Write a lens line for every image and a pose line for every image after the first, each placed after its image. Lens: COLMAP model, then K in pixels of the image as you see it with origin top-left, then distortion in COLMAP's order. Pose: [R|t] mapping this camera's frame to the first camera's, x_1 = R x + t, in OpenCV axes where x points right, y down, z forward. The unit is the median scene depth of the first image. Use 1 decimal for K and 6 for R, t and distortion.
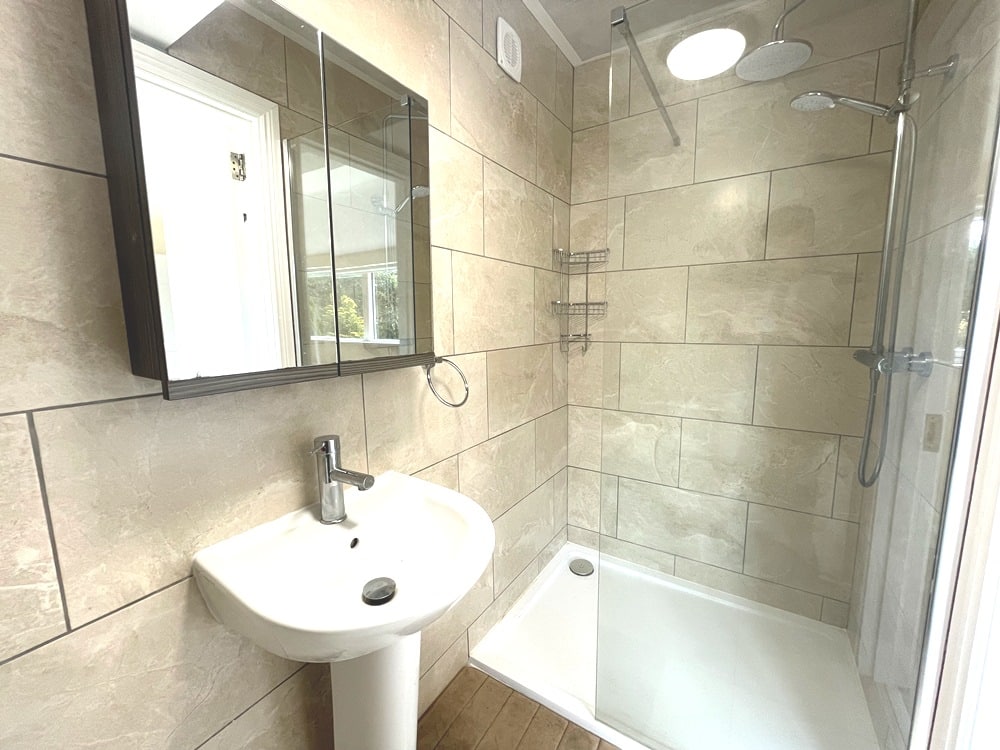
lens RADIAL K [[402.5, 0, 500.0], [0, 402.5, 375.0], [0, 0, 1]] dist [-0.001869, -0.000723]
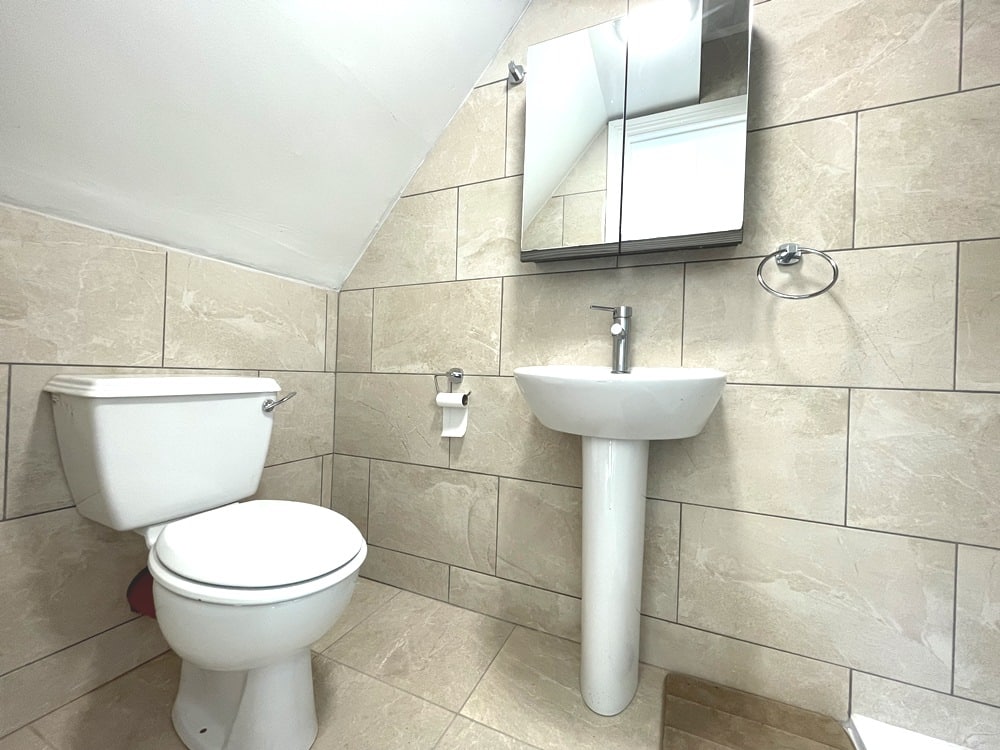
lens RADIAL K [[402.5, 0, 500.0], [0, 402.5, 375.0], [0, 0, 1]] dist [-0.001869, -0.000723]
pose [[0.142184, 0.014563, -0.989733, 0.686660], [-0.168626, 0.985632, -0.009722, 0.383289], [0.975371, 0.168277, 0.142596, 0.396034]]
